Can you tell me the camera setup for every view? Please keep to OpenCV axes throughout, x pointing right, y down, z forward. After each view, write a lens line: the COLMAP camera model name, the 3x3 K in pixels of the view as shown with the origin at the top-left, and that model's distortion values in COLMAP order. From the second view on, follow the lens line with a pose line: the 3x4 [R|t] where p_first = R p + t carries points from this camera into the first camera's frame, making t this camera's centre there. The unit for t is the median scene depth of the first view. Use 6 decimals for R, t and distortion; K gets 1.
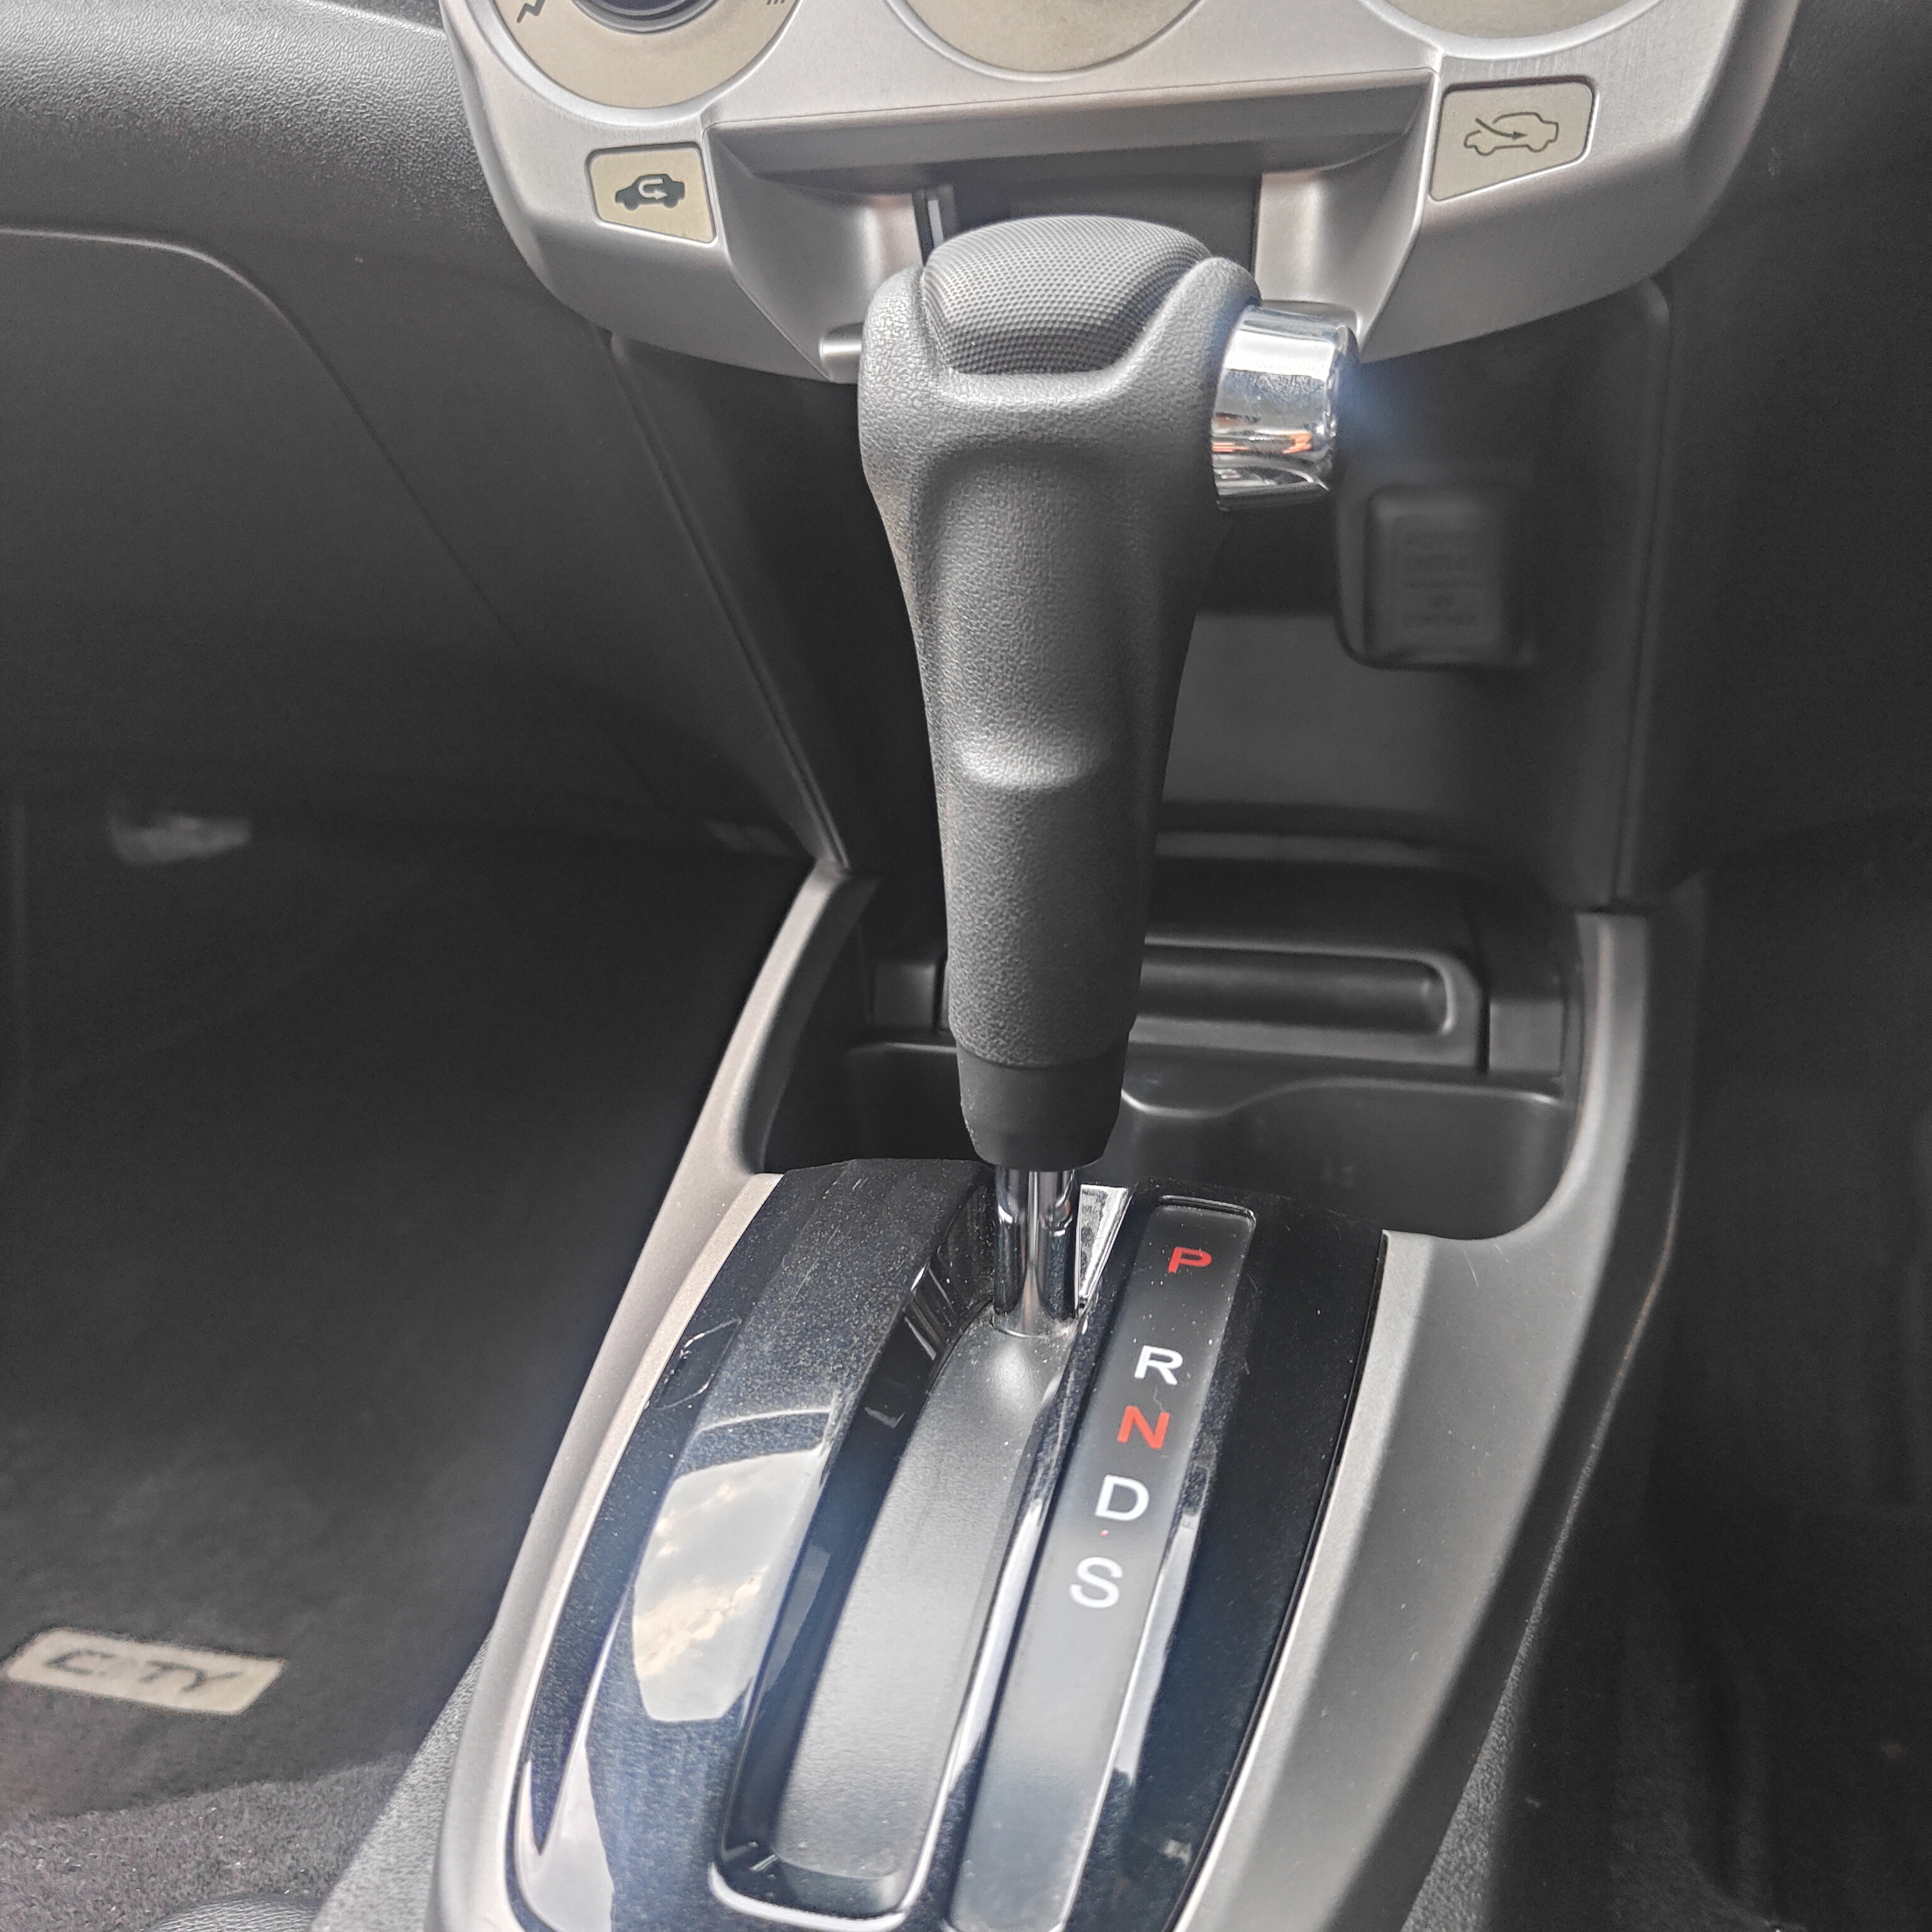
lens RADIAL K [[1810.8, 0, 966.0], [0, 1810.8, 966.0], [0, 0, 1]] dist [-0.017934, 0.037003]
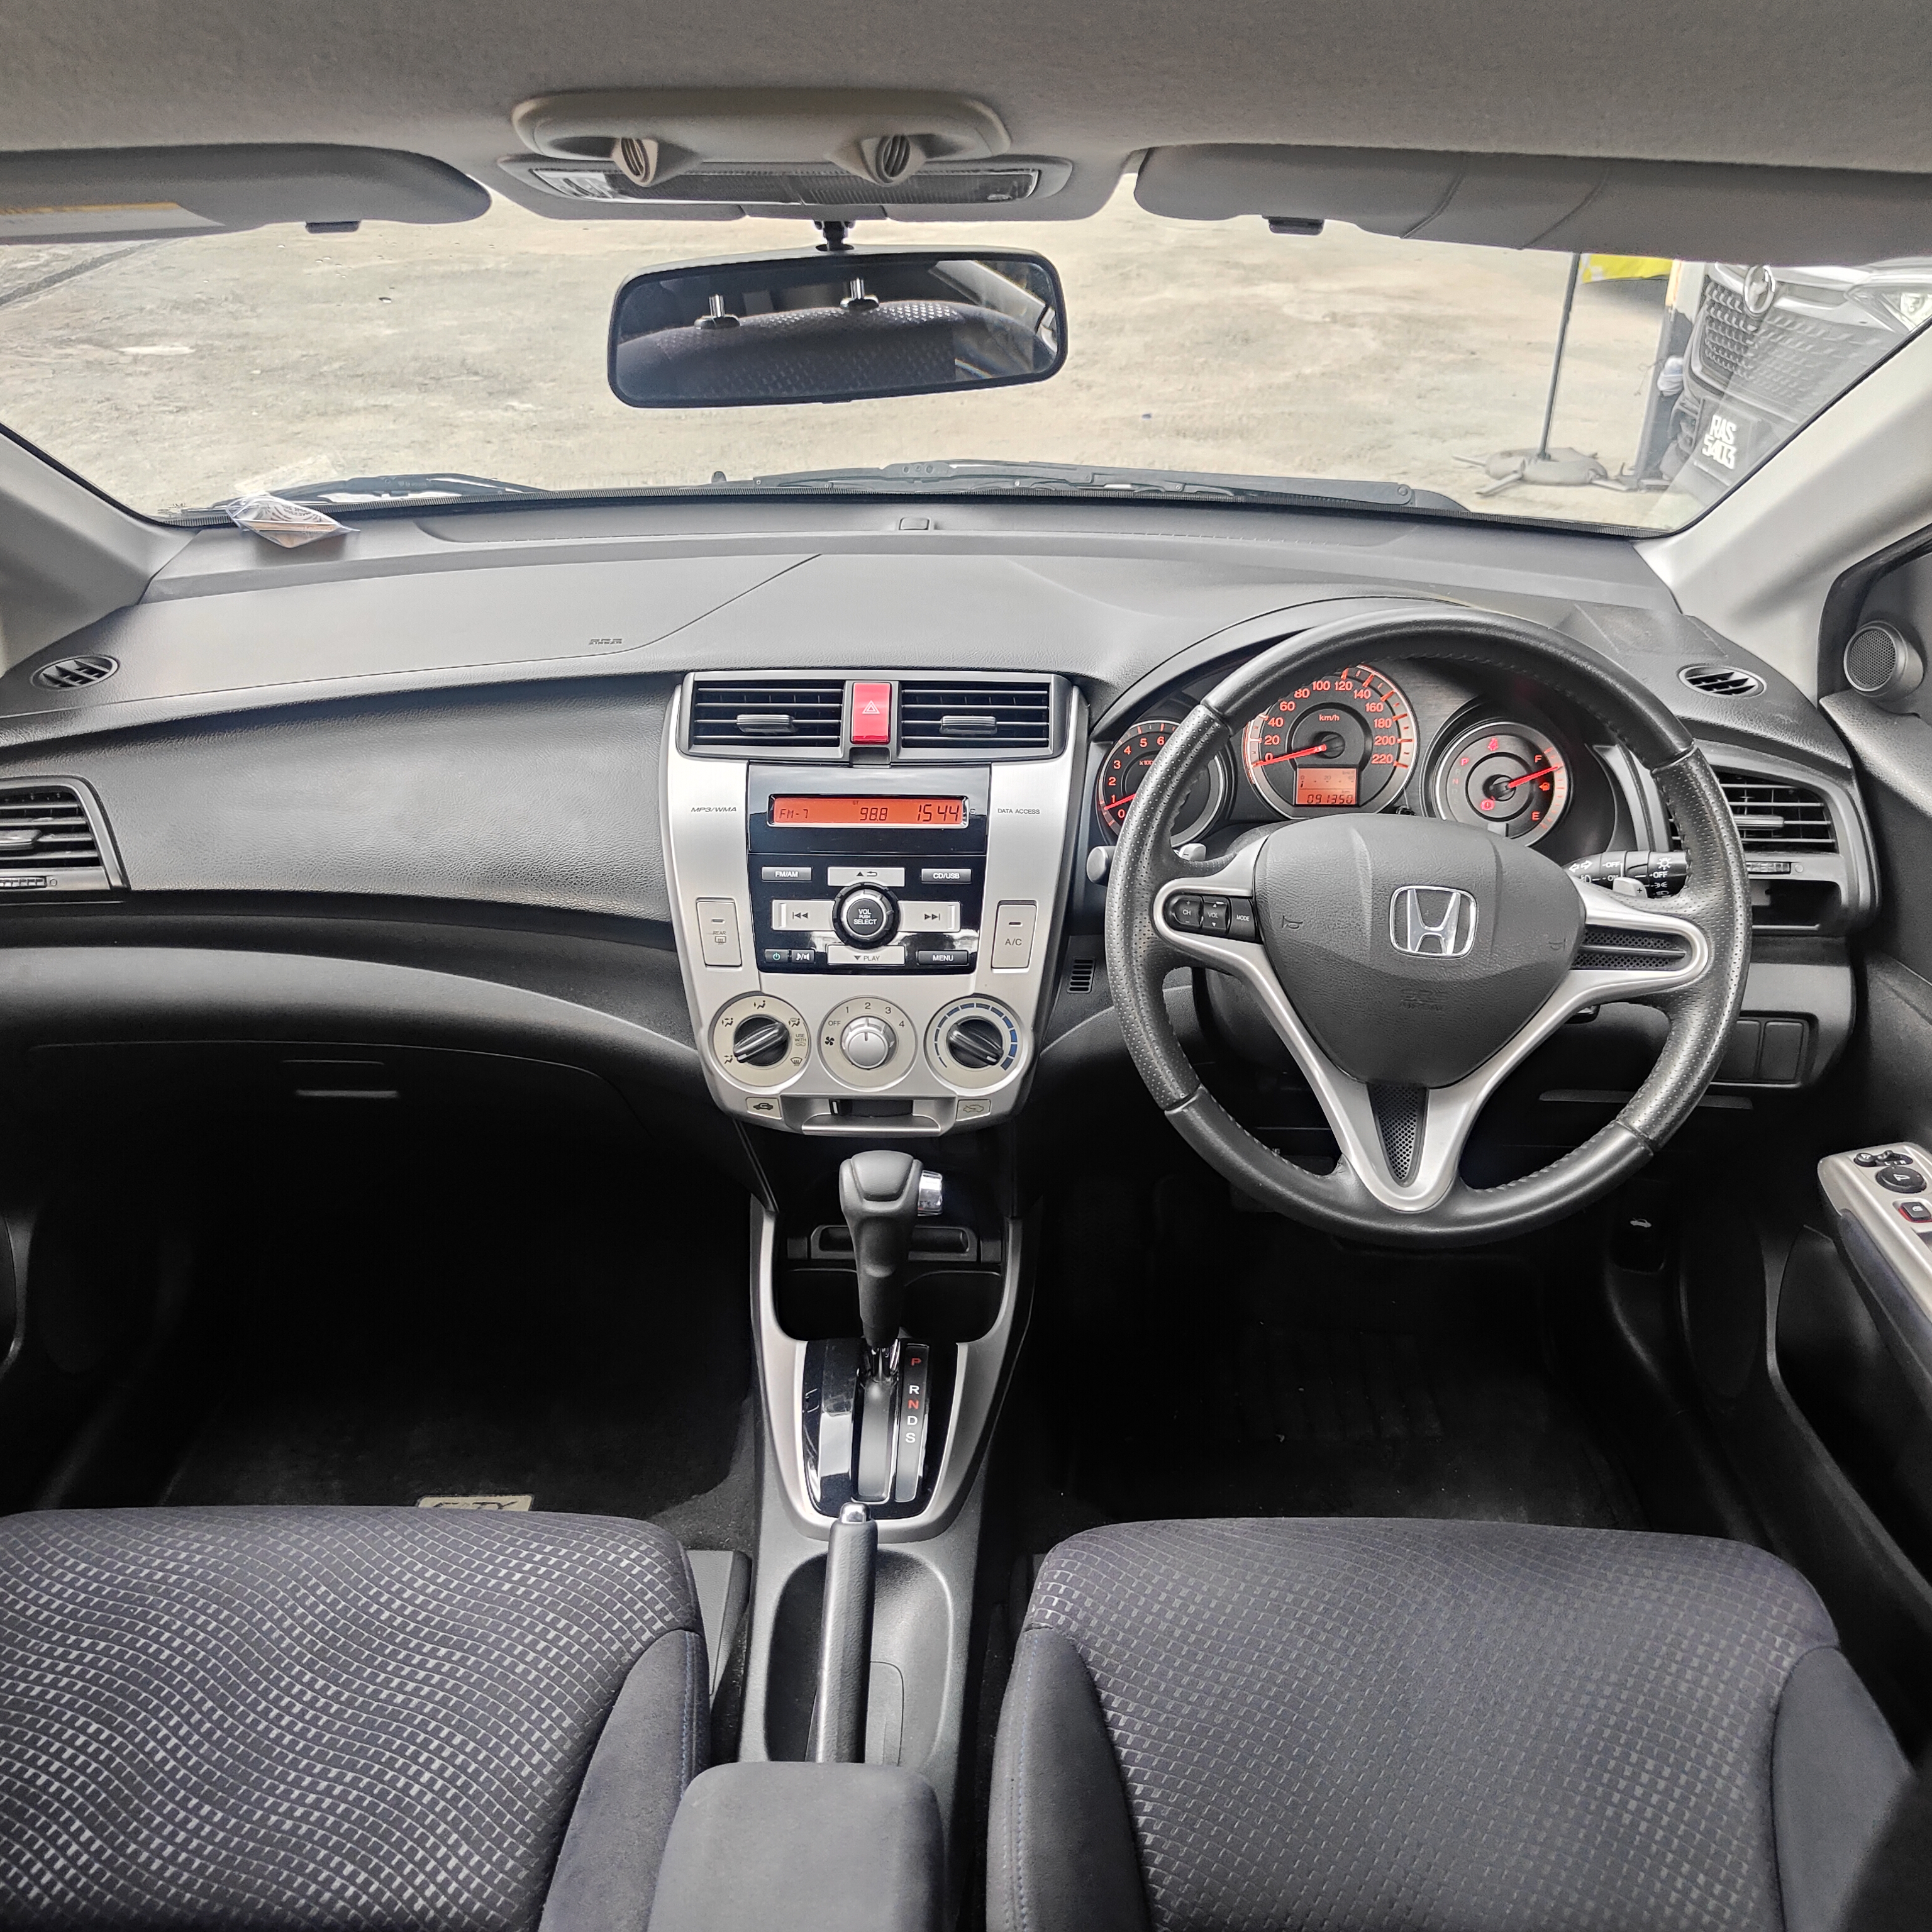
lens RADIAL K [[1810.8, 0, 966.0], [0, 1810.8, 966.0], [0, 0, 1]] dist [-0.017934, 0.037003]
pose [[0.963347, -0.073786, 0.257910, -0.742960], [0.042637, 0.991322, 0.124351, -1.204505], [-0.264847, -0.108797, 0.958133, -2.842912]]
